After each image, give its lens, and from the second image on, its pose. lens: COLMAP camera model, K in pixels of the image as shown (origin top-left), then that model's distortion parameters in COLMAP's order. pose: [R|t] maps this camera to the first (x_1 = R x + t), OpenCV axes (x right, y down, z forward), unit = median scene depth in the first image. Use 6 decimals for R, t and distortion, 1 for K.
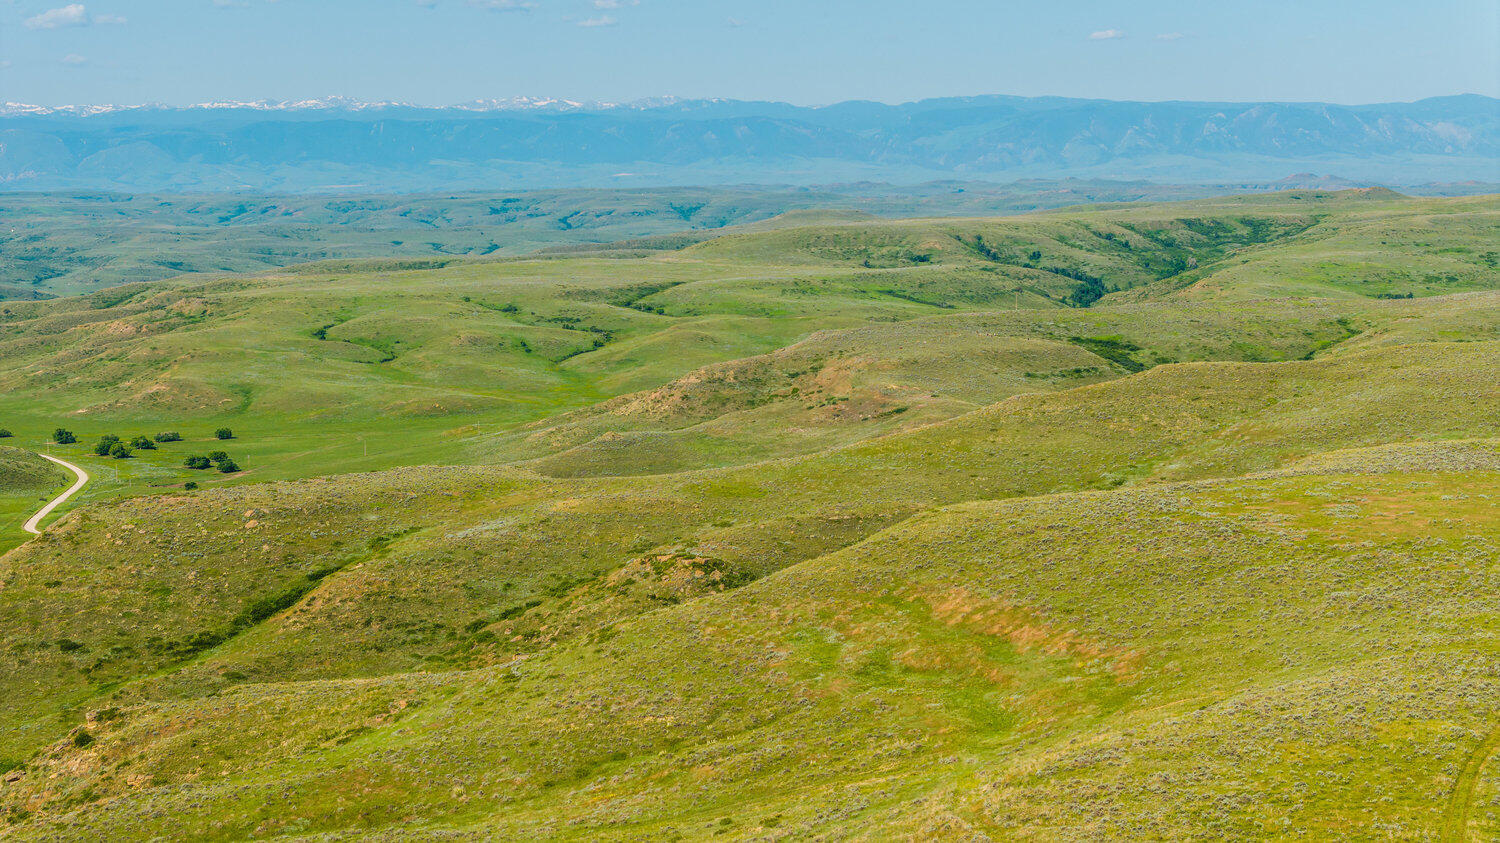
lens RADIAL K [[3012.0, 0, 754.2], [0, 3012.0, 406.7], [0, 0, 1]] dist [-0.053129, 0.000000]
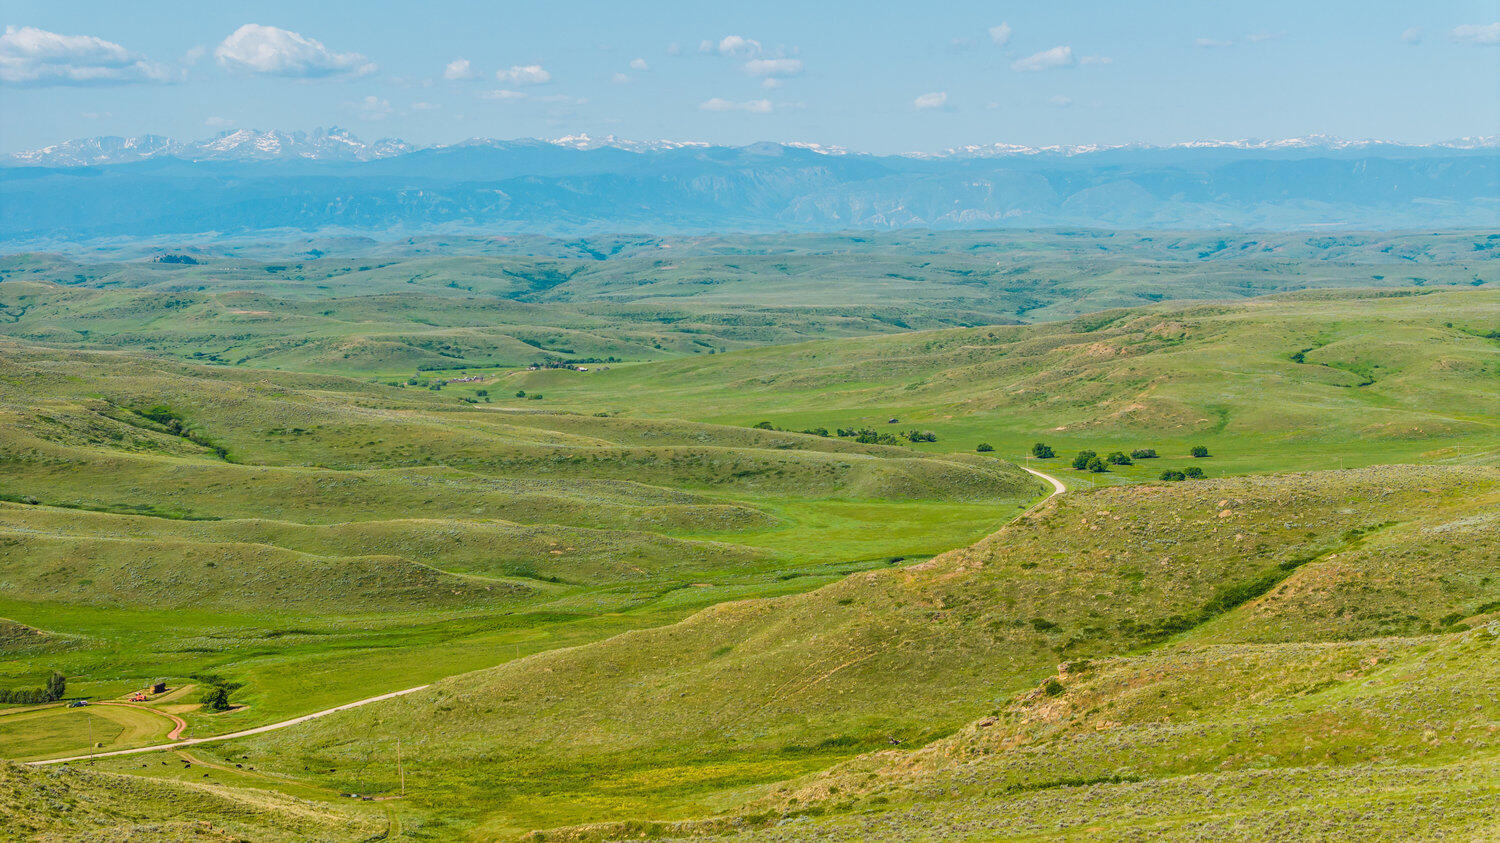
lens RADIAL K [[3012.0, 0, 759.2], [0, 3012.0, 425.2], [0, 0, 1]] dist [-0.053129, 0.000000]
pose [[0.948979, 0.018248, -0.314809, 0.000054], [-0.020450, 0.999784, -0.003693, 0.006368], [0.314674, 0.009943, 0.949148, 0.000732]]
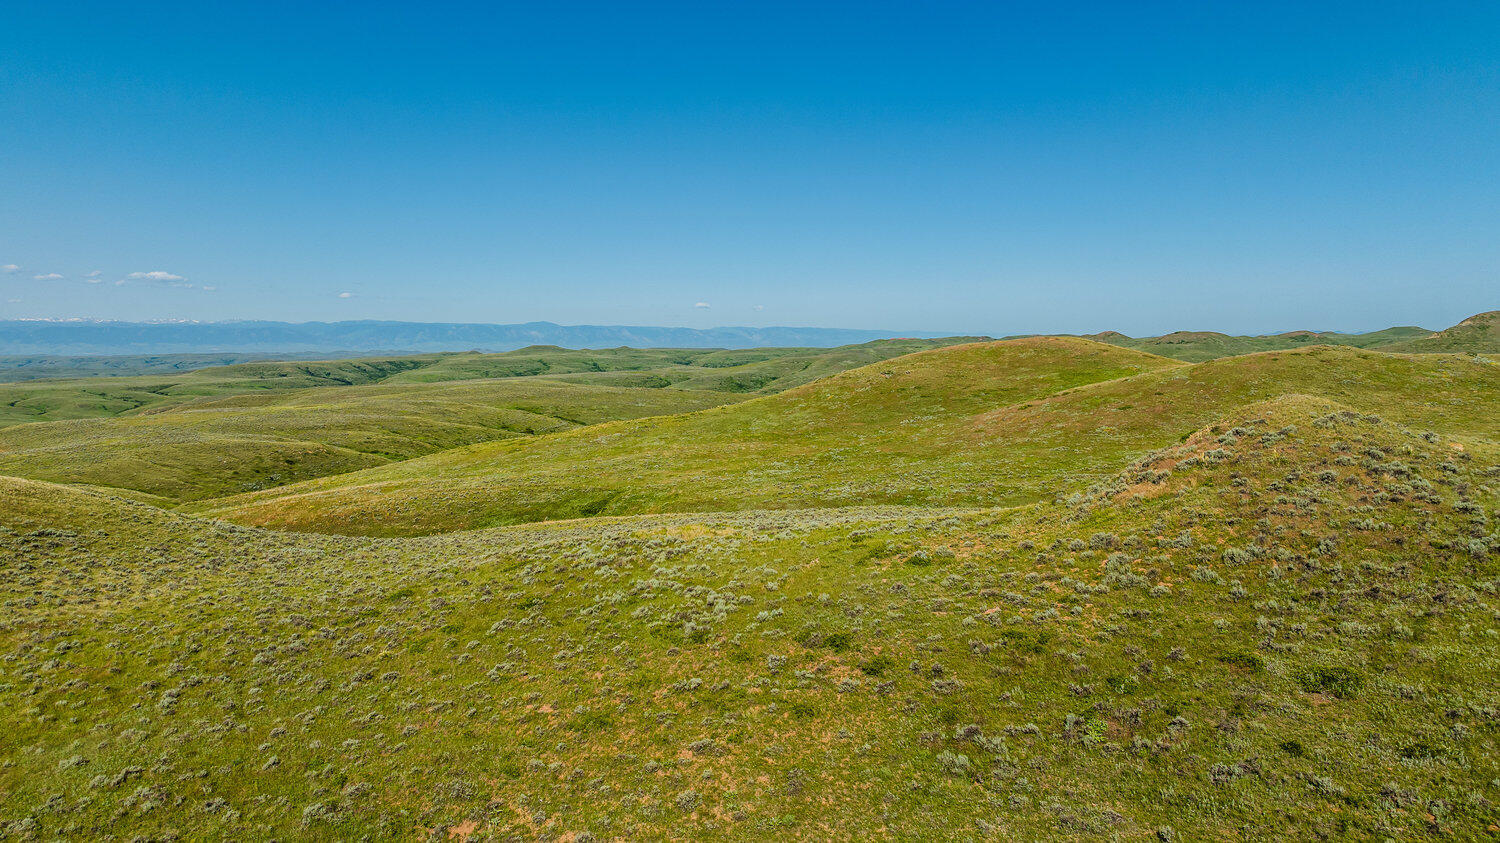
lens RADIAL K [[1059.7, 0, 752.8], [0, 1059.7, 418.4], [0, 0, 1]] dist [-0.039761, 0.048819]
pose [[0.912088, -0.023673, 0.409311, 0.075604], [0.028742, 0.999567, -0.006236, 0.013510], [-0.408986, 0.017453, 0.912374, -0.094859]]
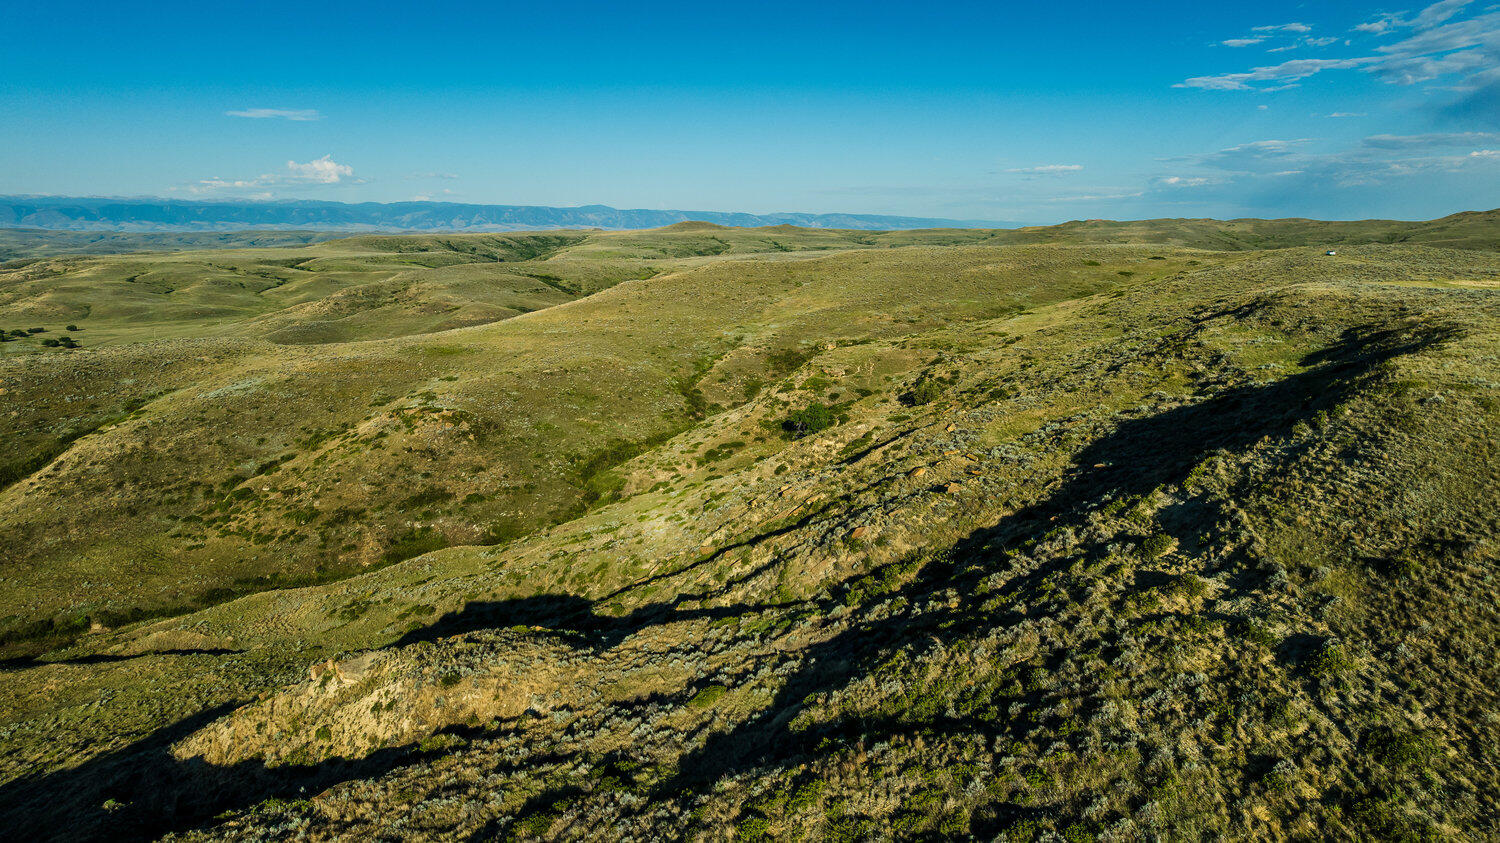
lens RADIAL K [[1059.7, 0, 745.9], [0, 1059.7, 412.2], [0, 0, 1]] dist [-0.039761, 0.048819]
pose [[0.931371, -0.044023, 0.361399, -0.020008], [0.011413, 0.995705, 0.091879, 0.005358], [-0.363892, -0.081449, 0.927873, 0.207044]]
